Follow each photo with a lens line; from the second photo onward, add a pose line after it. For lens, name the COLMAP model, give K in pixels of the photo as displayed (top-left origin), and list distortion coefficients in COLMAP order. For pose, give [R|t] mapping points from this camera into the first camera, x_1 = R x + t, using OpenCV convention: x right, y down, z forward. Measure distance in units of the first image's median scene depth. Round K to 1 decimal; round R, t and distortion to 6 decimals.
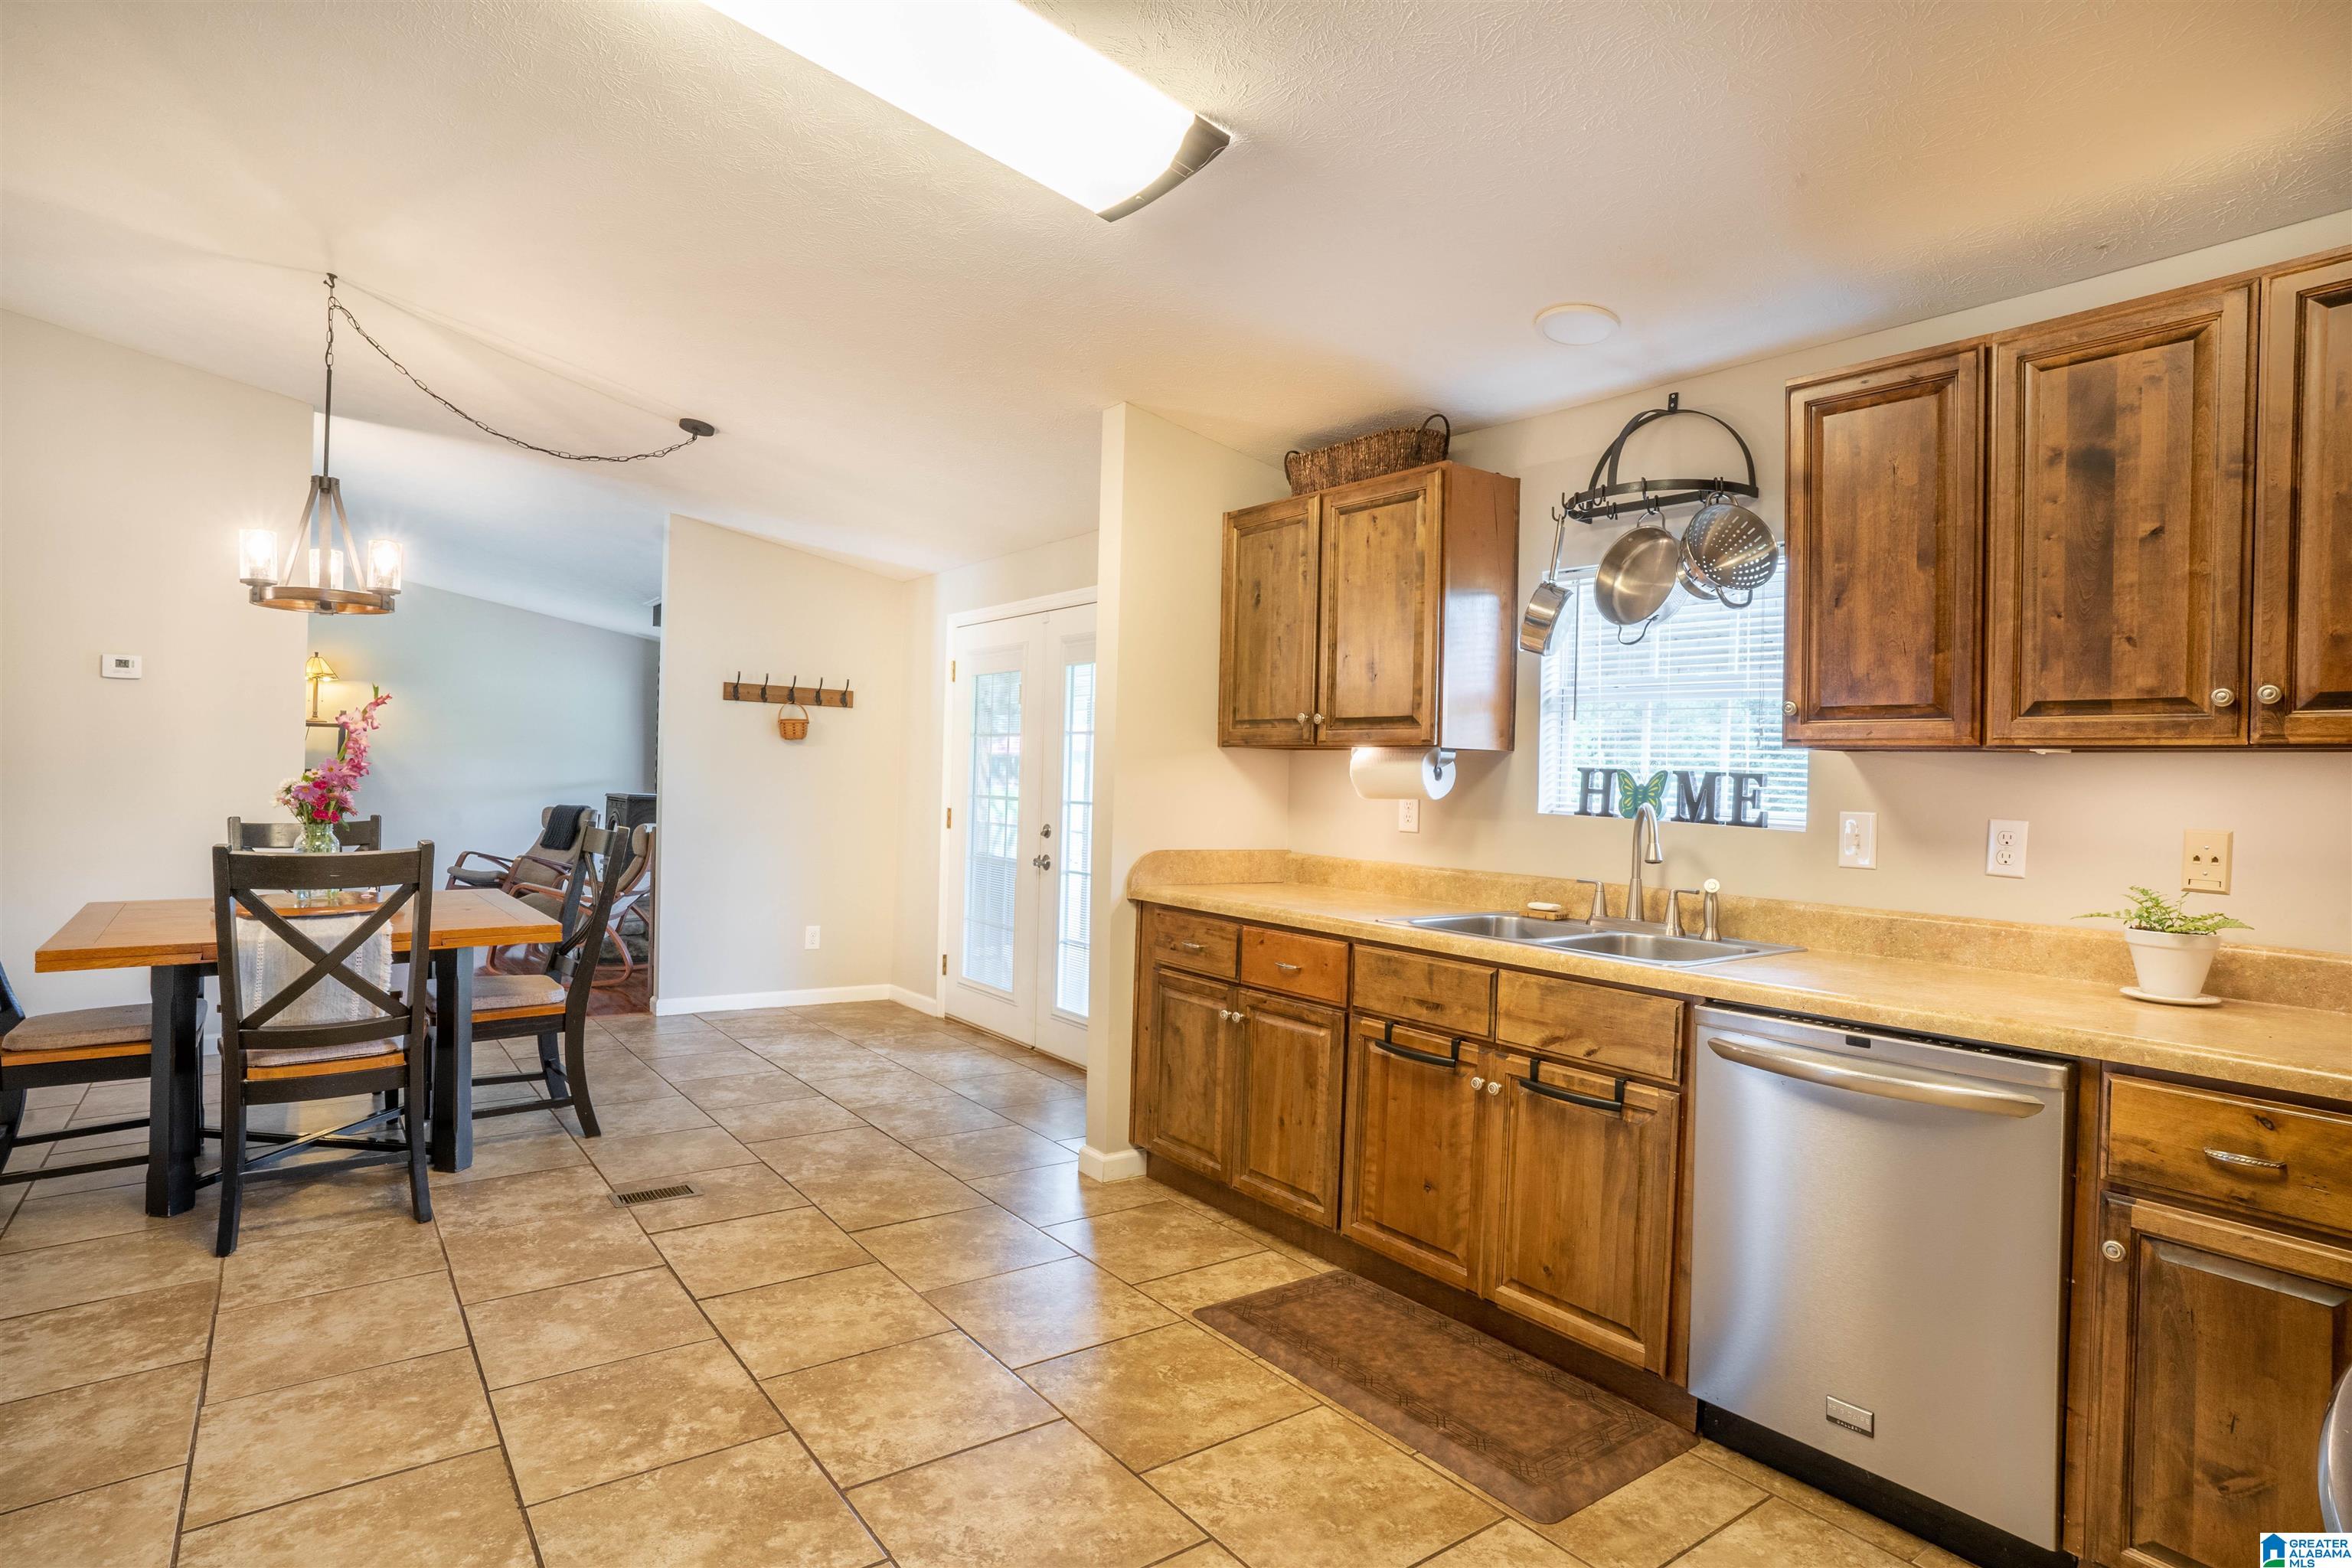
lens RADIAL K [[1228.5, 0, 1173.5], [0, 1228.5, 777.7], [0, 0, 1]] dist [-0.078878, 0.041239]
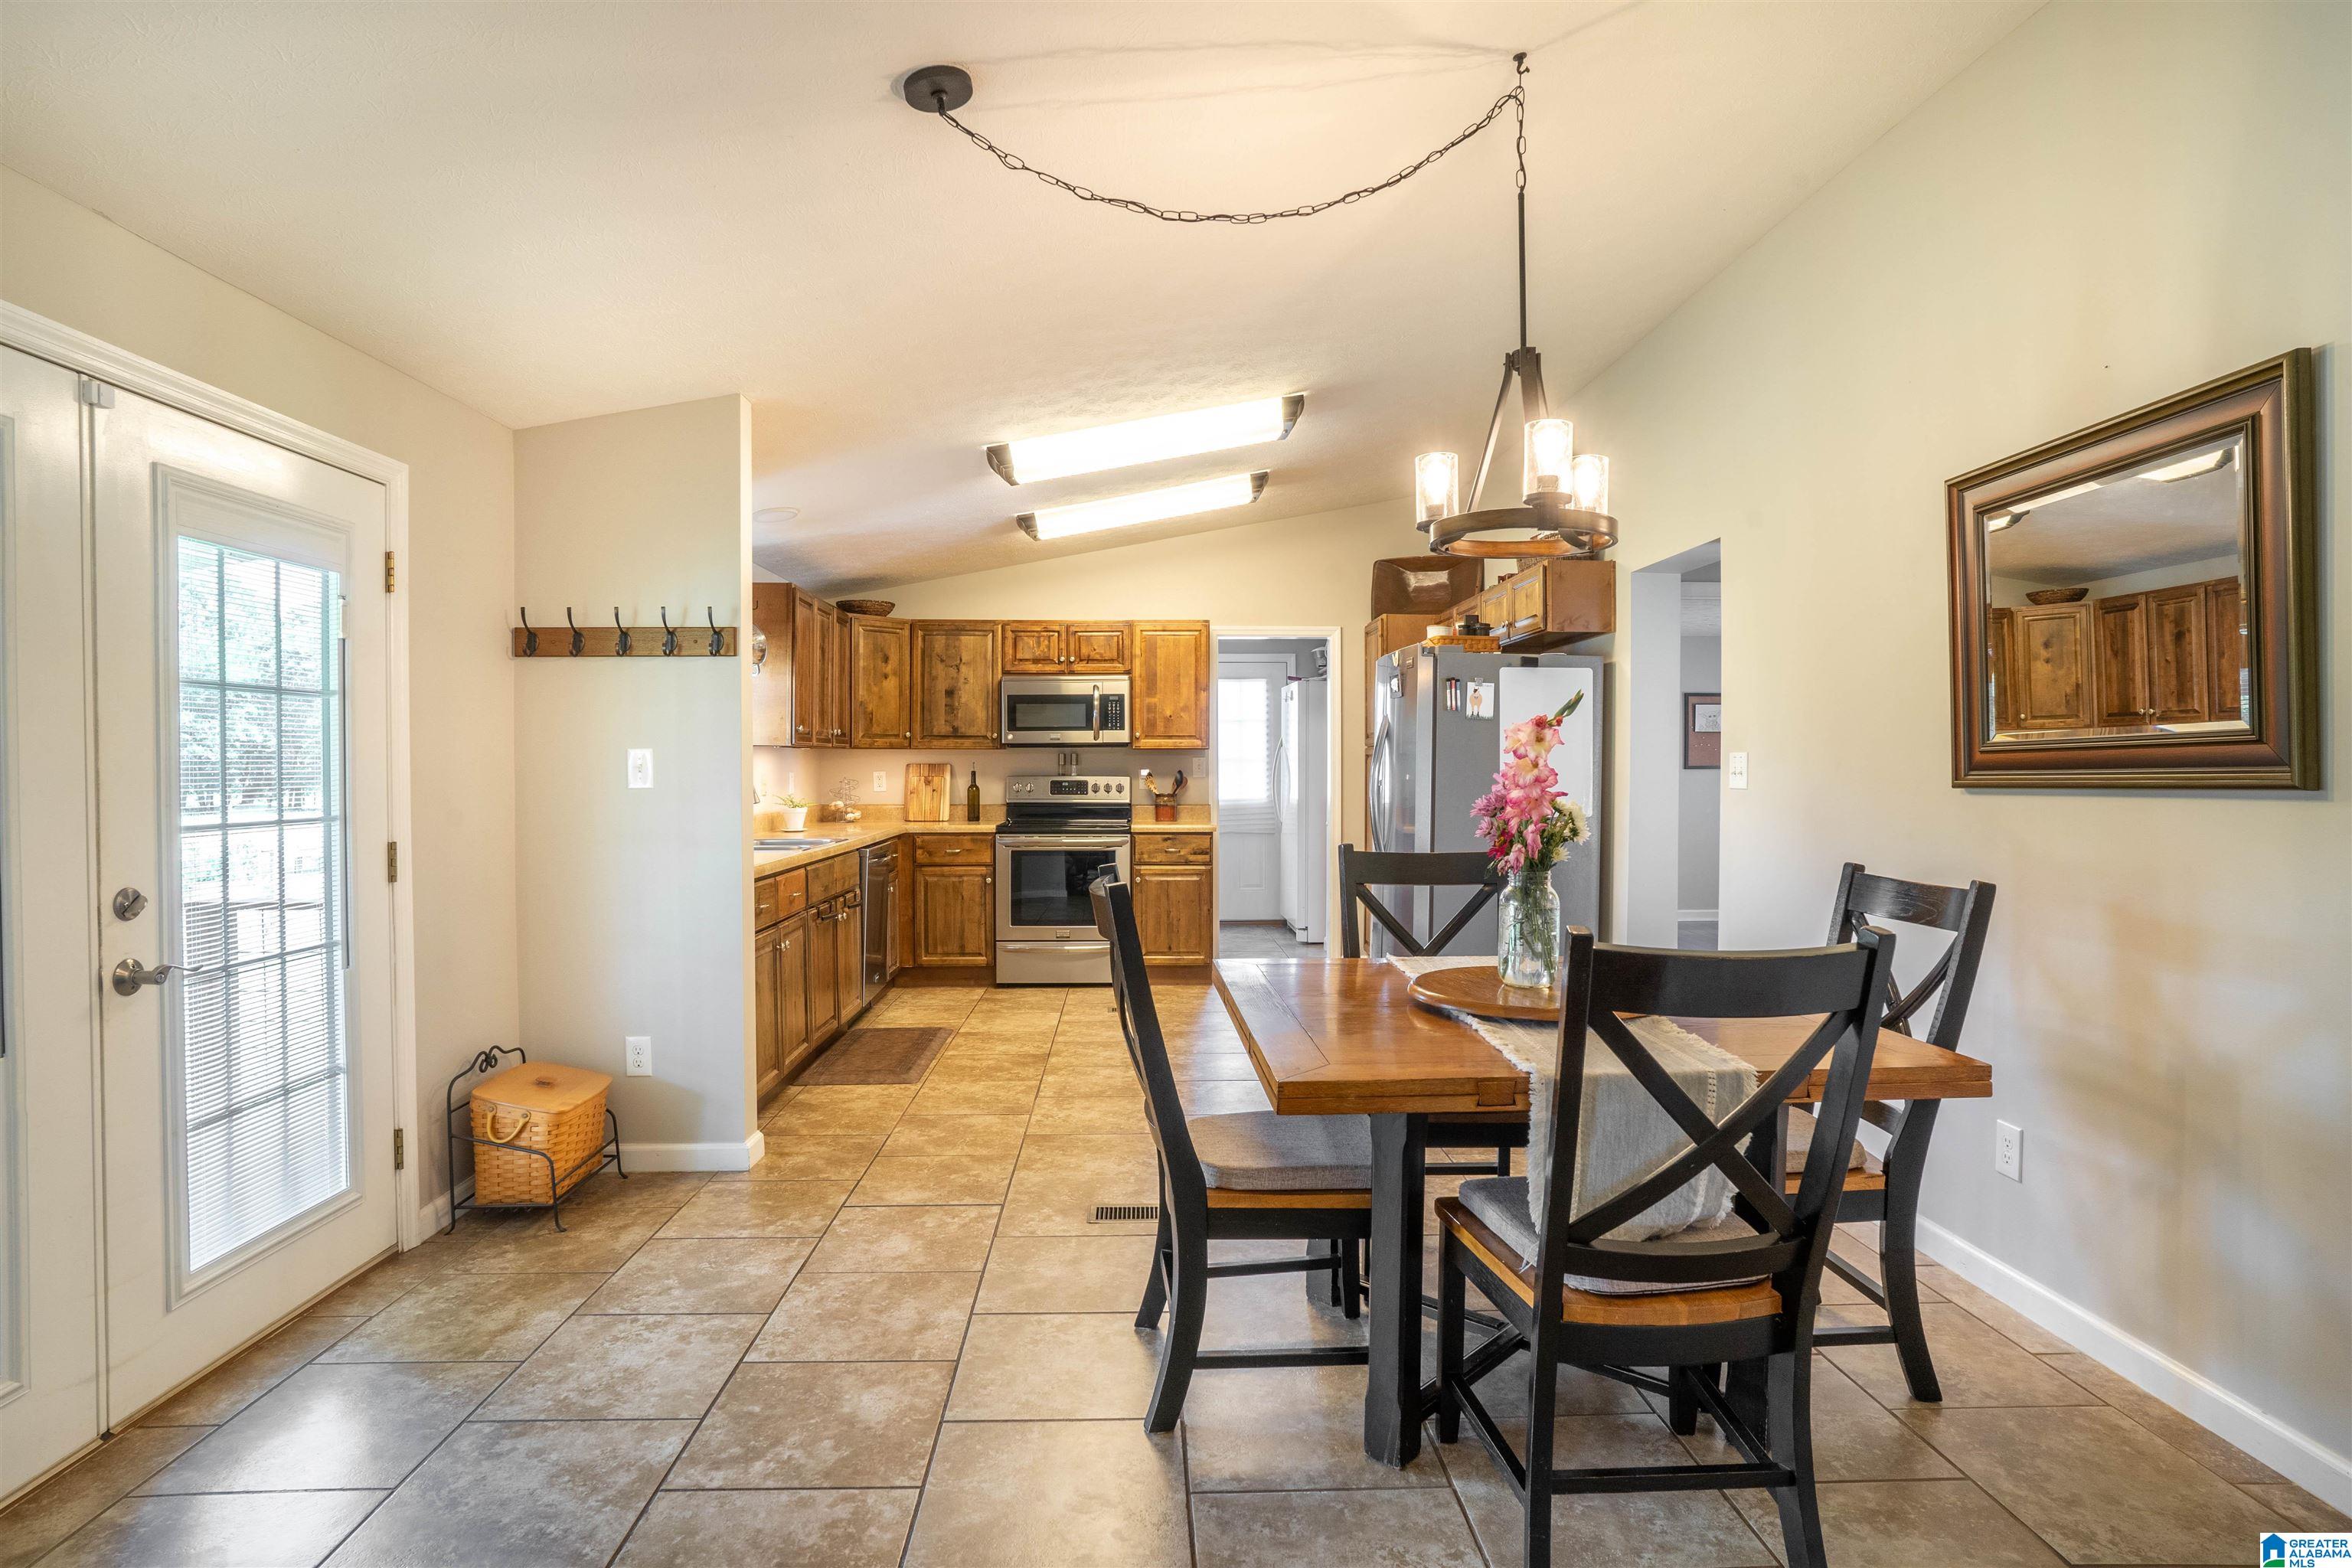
lens RADIAL K [[1228.5, 0, 1173.5], [0, 1228.5, 777.7], [0, 0, 1]] dist [-0.078878, 0.041239]
pose [[-0.822069, -0.031955, 0.568491, -1.280419], [-0.019383, 0.999416, 0.028148, -0.038771], [-0.569058, 0.012120, -0.822208, 2.274900]]
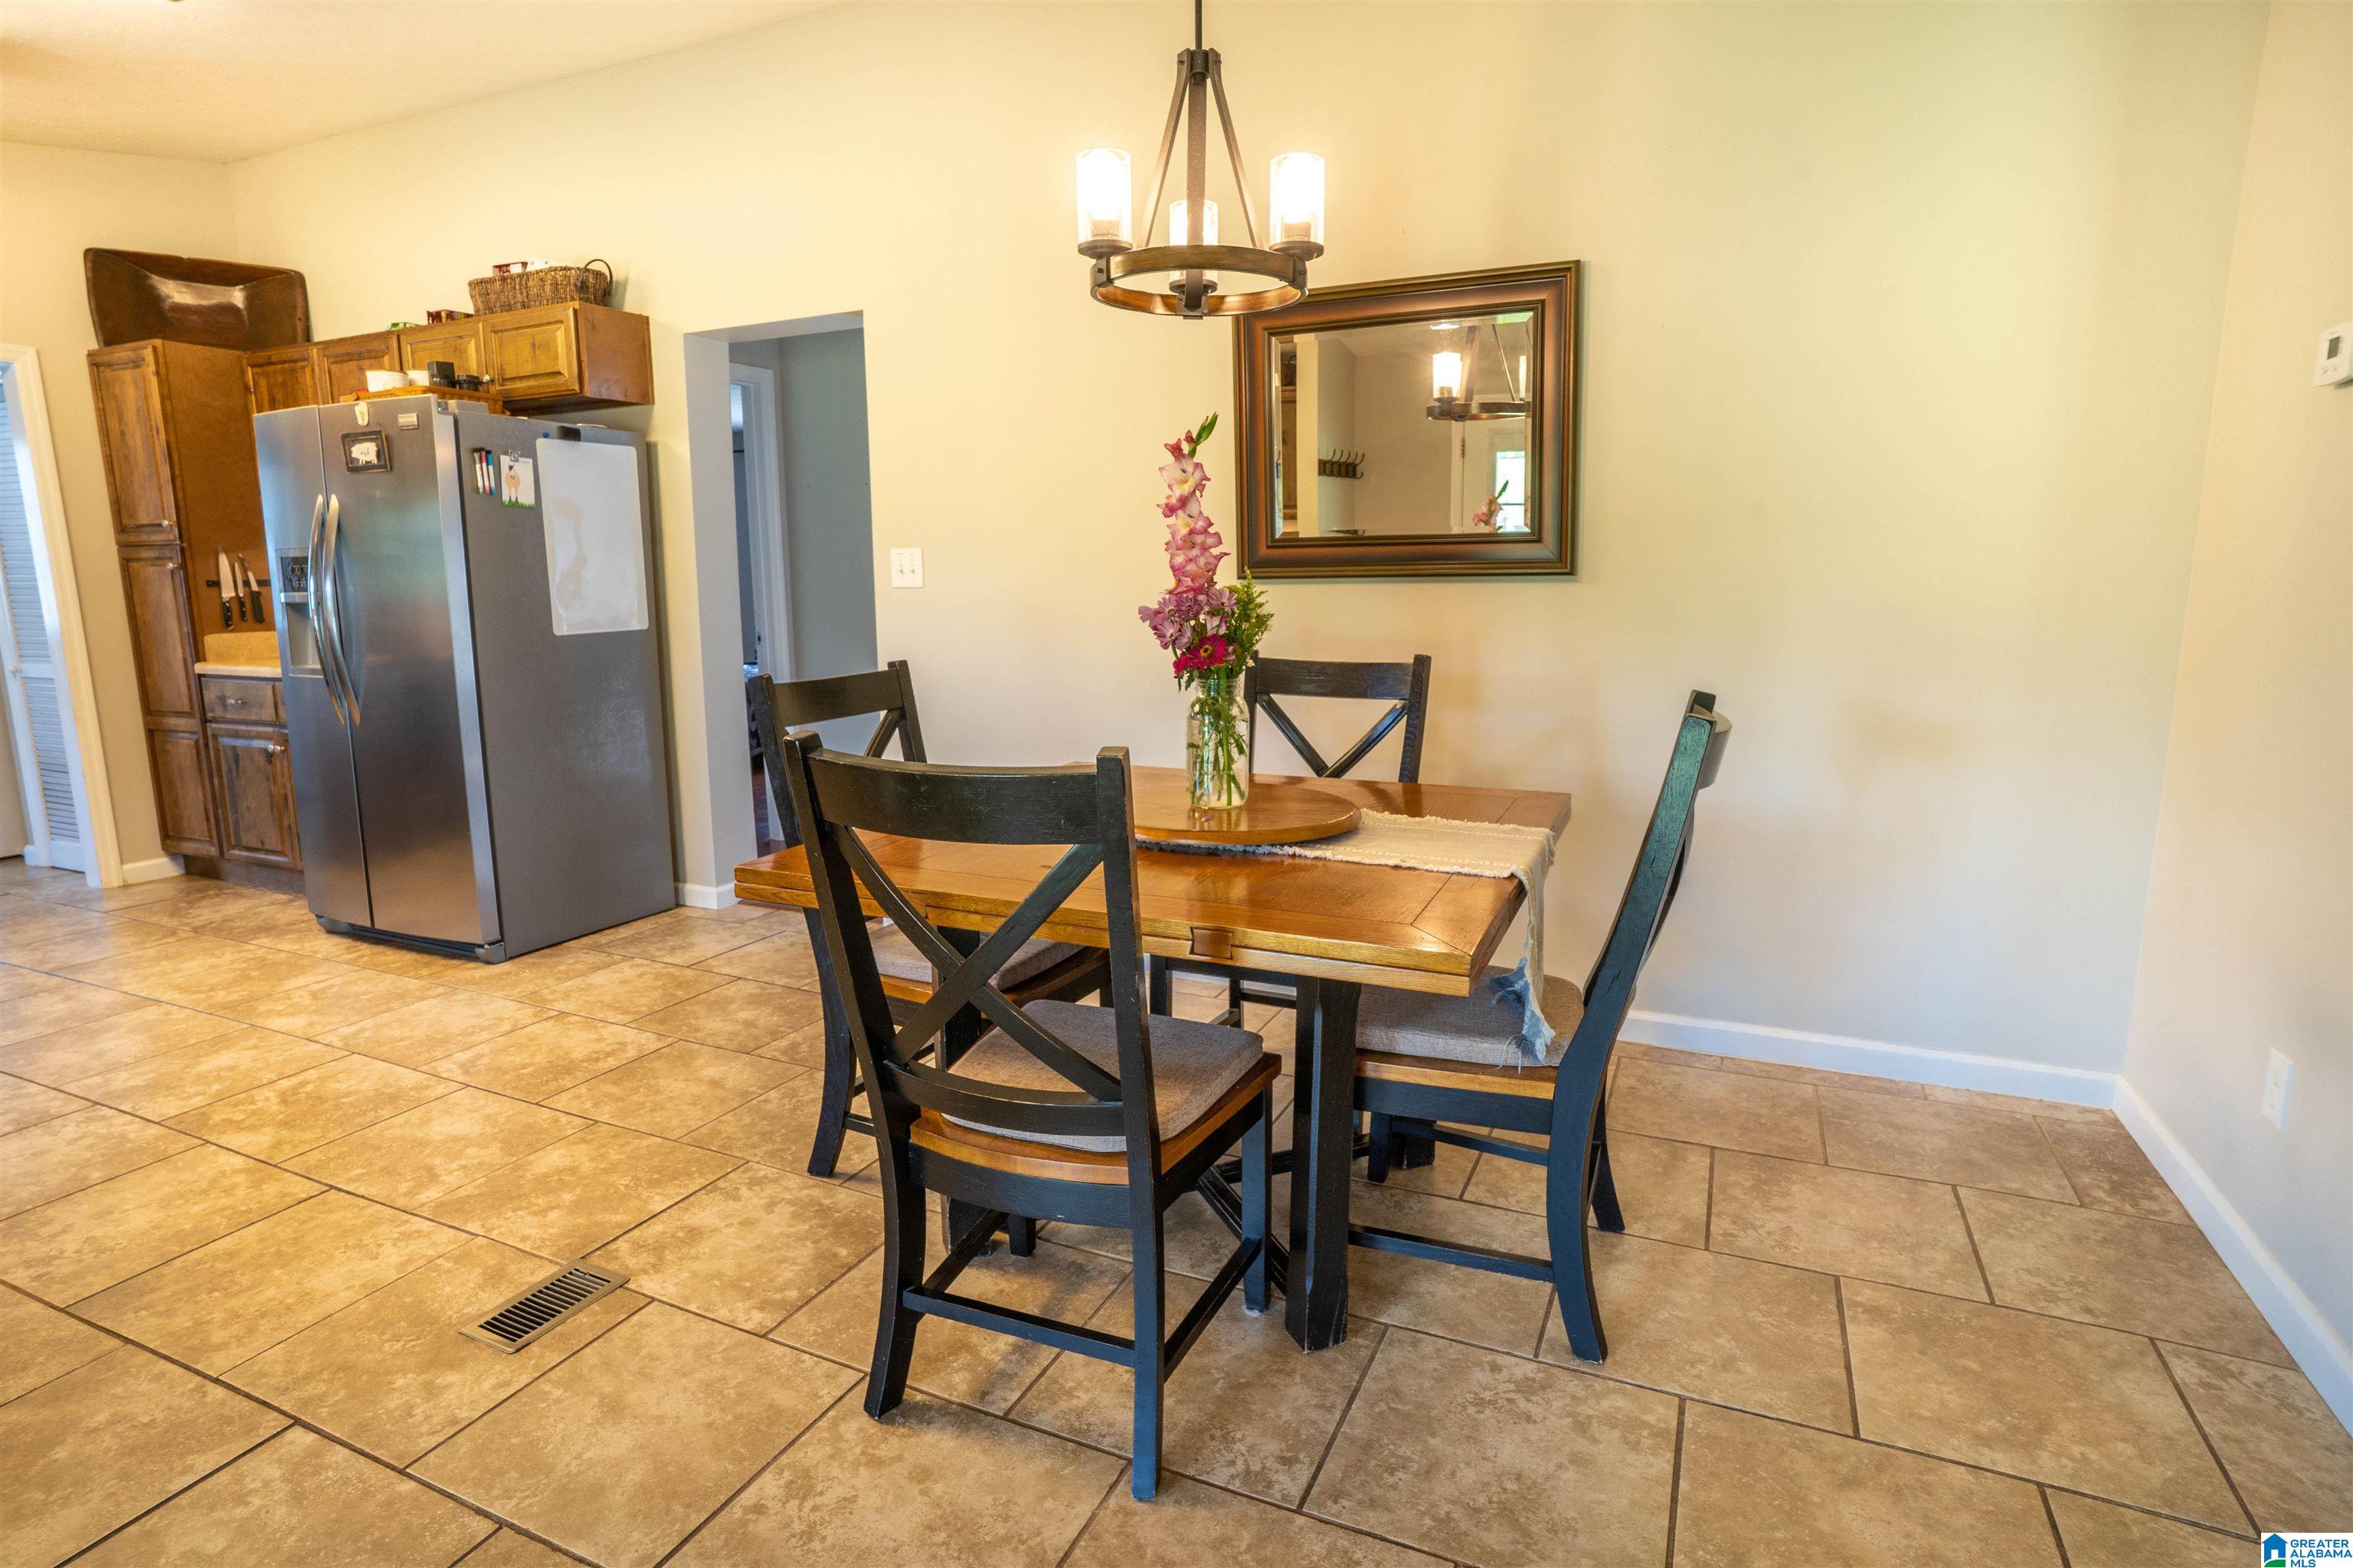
lens RADIAL K [[1229.0, 0, 1174.0], [0, 1229.0, 777.7], [0, 0, 1]] dist [-0.078878, 0.041239]
pose [[-0.872575, 0.063987, -0.484271, -0.552087], [-0.018750, 0.986265, 0.164102, -0.017140], [0.488121, 0.152271, -0.859390, 2.074248]]
